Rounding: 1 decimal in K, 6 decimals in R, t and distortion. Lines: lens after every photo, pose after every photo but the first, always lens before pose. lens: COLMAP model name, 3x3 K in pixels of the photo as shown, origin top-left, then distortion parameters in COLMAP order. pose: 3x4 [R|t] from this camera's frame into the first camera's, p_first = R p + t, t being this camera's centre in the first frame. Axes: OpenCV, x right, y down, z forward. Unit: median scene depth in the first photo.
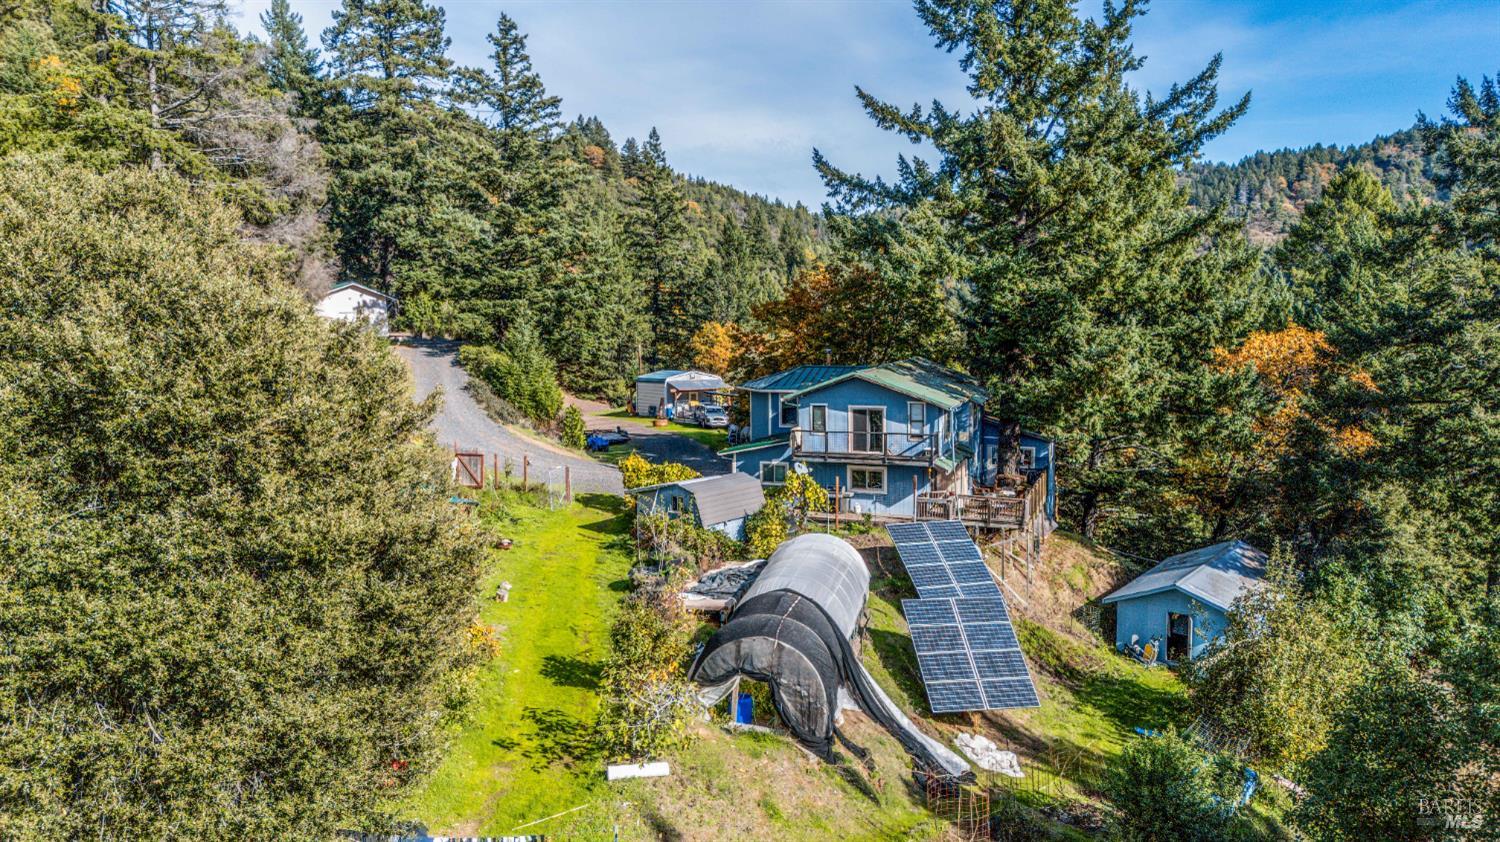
lens RADIAL K [[1113.0, 0, 750.0], [0, 1113.0, 421.0], [0, 0, 1]] dist [0.025237, -0.004209]
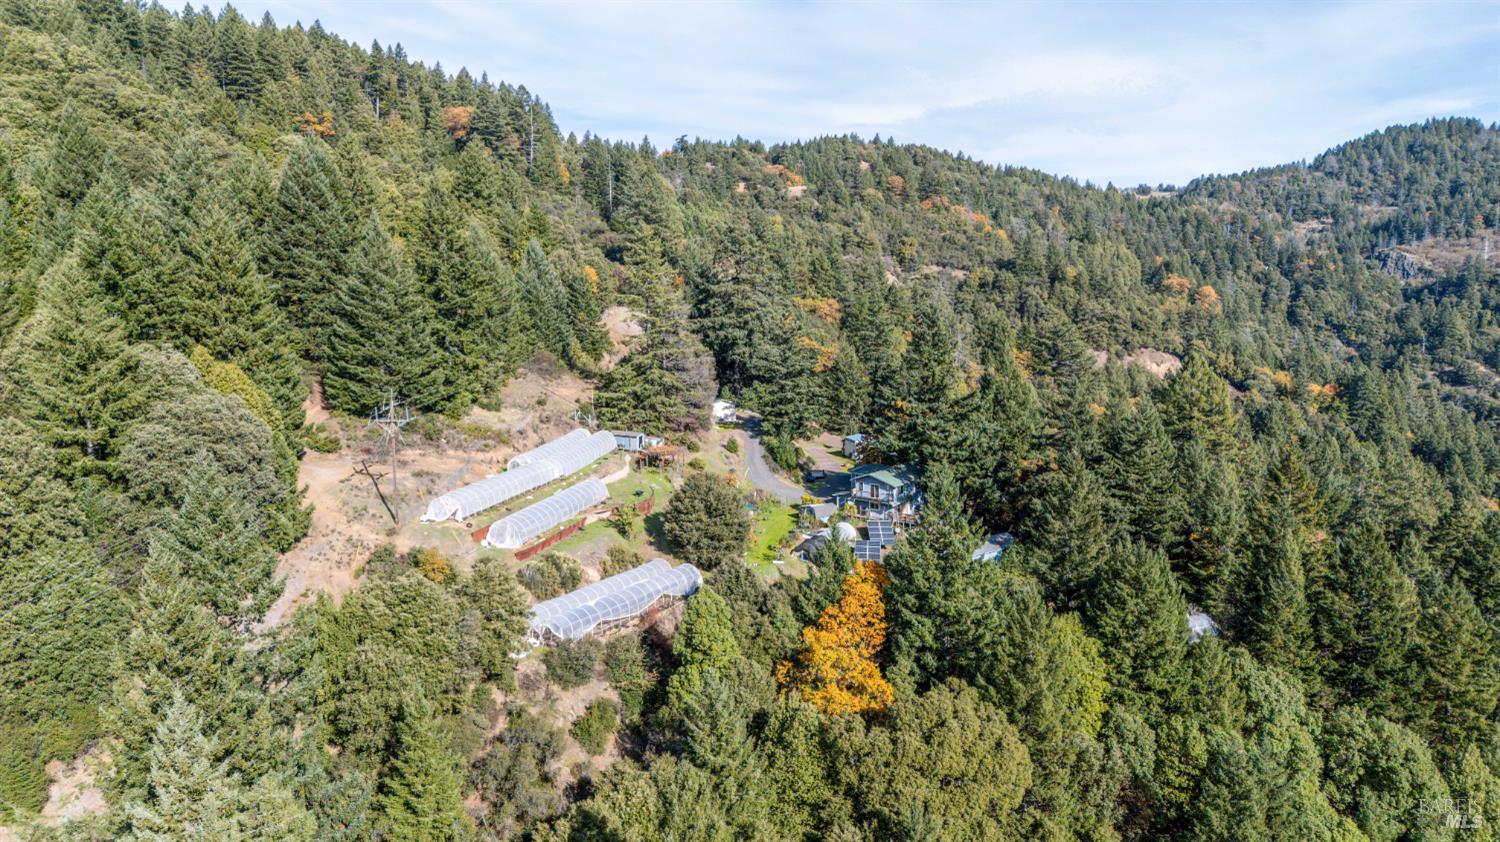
lens RADIAL K [[1113.0, 0, 750.0], [0, 1113.0, 421.0], [0, 0, 1]] dist [0.025237, -0.004209]
pose [[0.958220, 0.042260, -0.282893, 0.427642], [-0.030961, 0.998539, 0.044294, -0.211715], [0.284351, -0.033684, 0.958128, -1.432290]]
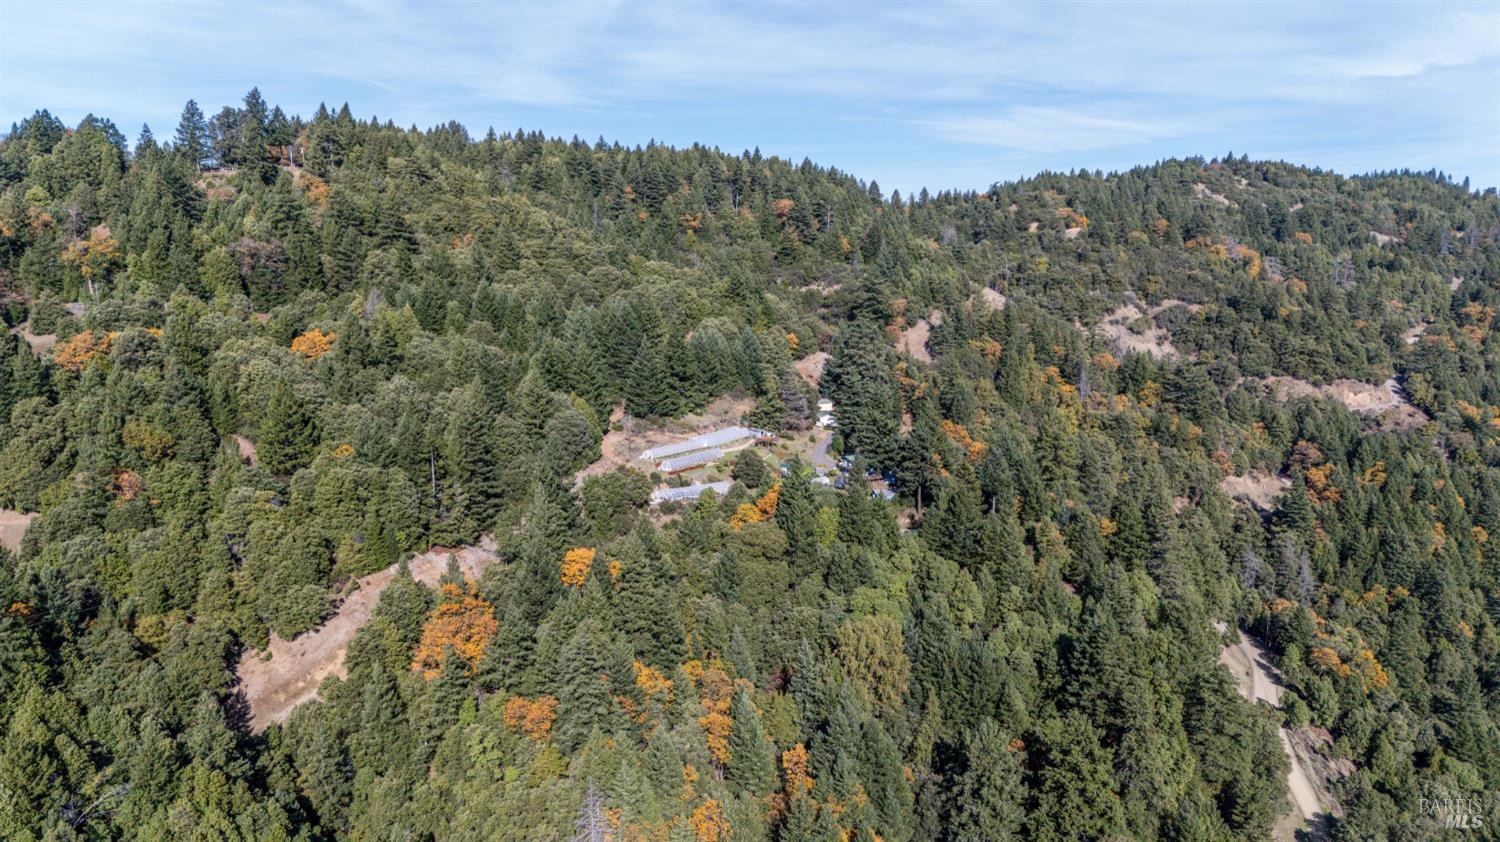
lens RADIAL K [[1096.1, 0, 750.0], [0, 1096.1, 421.0], [0, 0, 1]] dist [0.092844, -0.001069]
pose [[0.776960, 0.109716, -0.619916, 2.581205], [-0.070604, 0.993670, 0.087375, -0.546114], [0.625578, -0.024118, 0.779788, -3.183973]]
